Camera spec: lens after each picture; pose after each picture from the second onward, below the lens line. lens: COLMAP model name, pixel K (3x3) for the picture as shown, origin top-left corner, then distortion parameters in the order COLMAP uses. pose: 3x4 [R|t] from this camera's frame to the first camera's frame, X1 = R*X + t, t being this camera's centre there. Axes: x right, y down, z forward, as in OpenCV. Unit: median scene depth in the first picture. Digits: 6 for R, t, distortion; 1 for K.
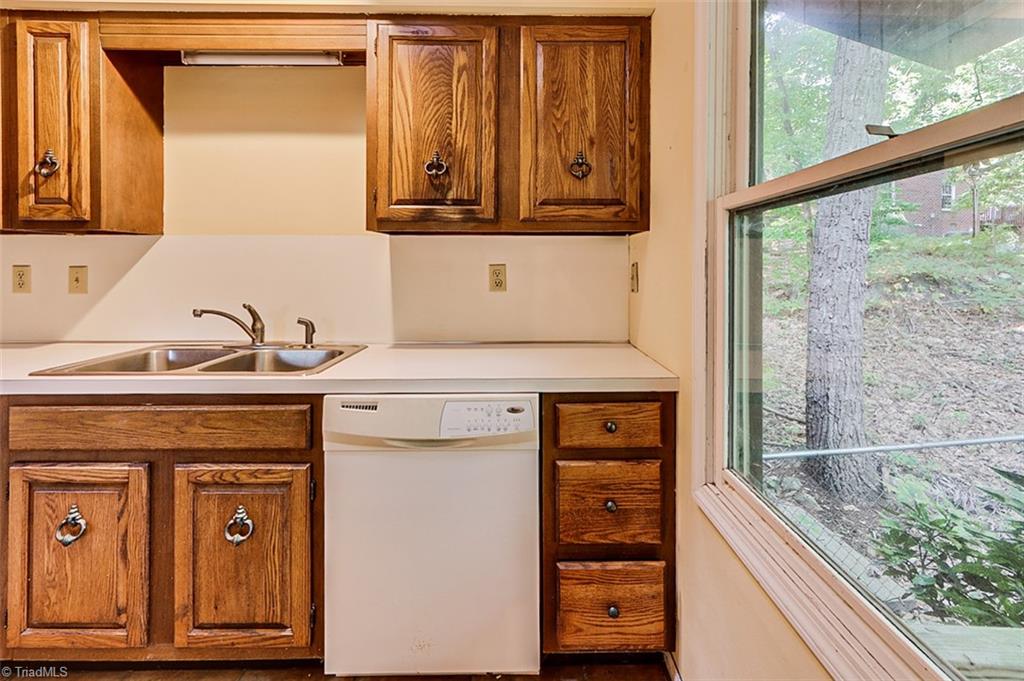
lens RADIAL K [[494.8, 0, 541.3], [0, 494.8, 266.1], [0, 0, 1]] dist [-0.013980, 0.005505]
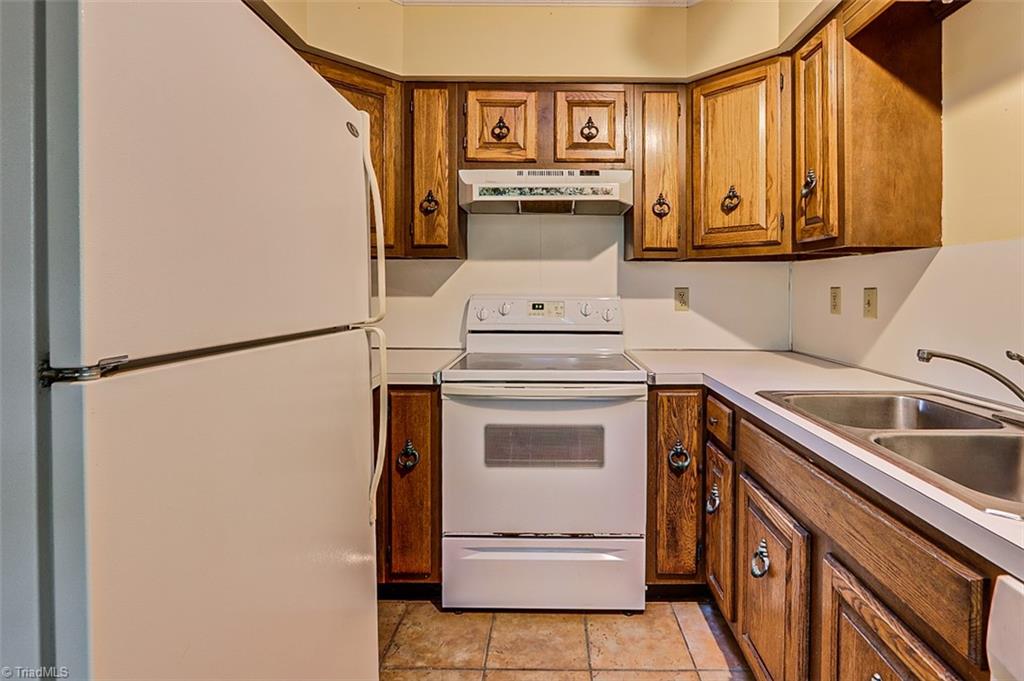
lens RADIAL K [[494.8, 0, 565.1], [0, 494.8, 293.4], [0, 0, 1]] dist [-0.013980, 0.005505]
pose [[-0.015668, 0.008300, -0.999843, -0.002468], [-0.003602, 0.999959, 0.008358, 0.006664], [0.999871, 0.003733, -0.015638, 0.506346]]
